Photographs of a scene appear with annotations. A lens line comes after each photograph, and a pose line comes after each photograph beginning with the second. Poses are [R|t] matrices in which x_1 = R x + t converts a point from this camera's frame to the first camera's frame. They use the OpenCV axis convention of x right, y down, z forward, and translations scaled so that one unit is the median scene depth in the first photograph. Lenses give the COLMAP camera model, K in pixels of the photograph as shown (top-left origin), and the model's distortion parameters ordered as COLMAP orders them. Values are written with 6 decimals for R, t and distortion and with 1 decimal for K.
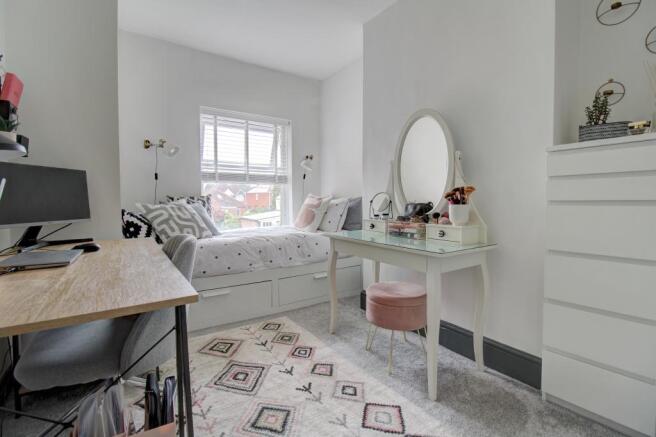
lens RADIAL K [[308.8, 0, 330.8], [0, 308.8, 213.8], [0, 0, 1]] dist [0.000148, -0.000998]
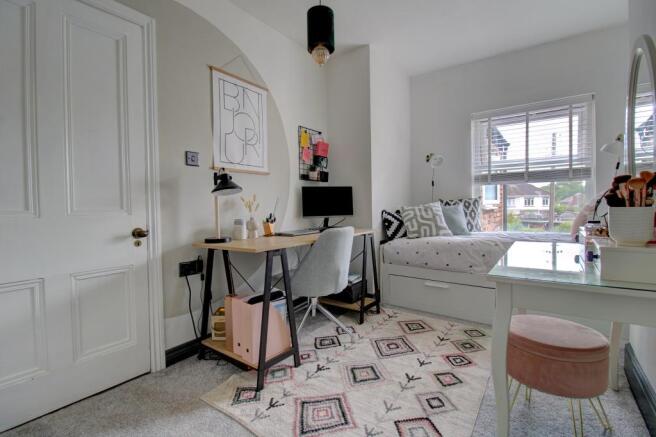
lens RADIAL K [[308.8, 0, 329.9], [0, 308.8, 216.4], [0, 0, 1]] dist [0.000148, -0.000998]
pose [[0.335400, 0.029974, -0.941599, 0.597418], [-0.024416, 0.999435, 0.023118, -0.010724], [0.941759, 0.015237, 0.335942, 0.264476]]
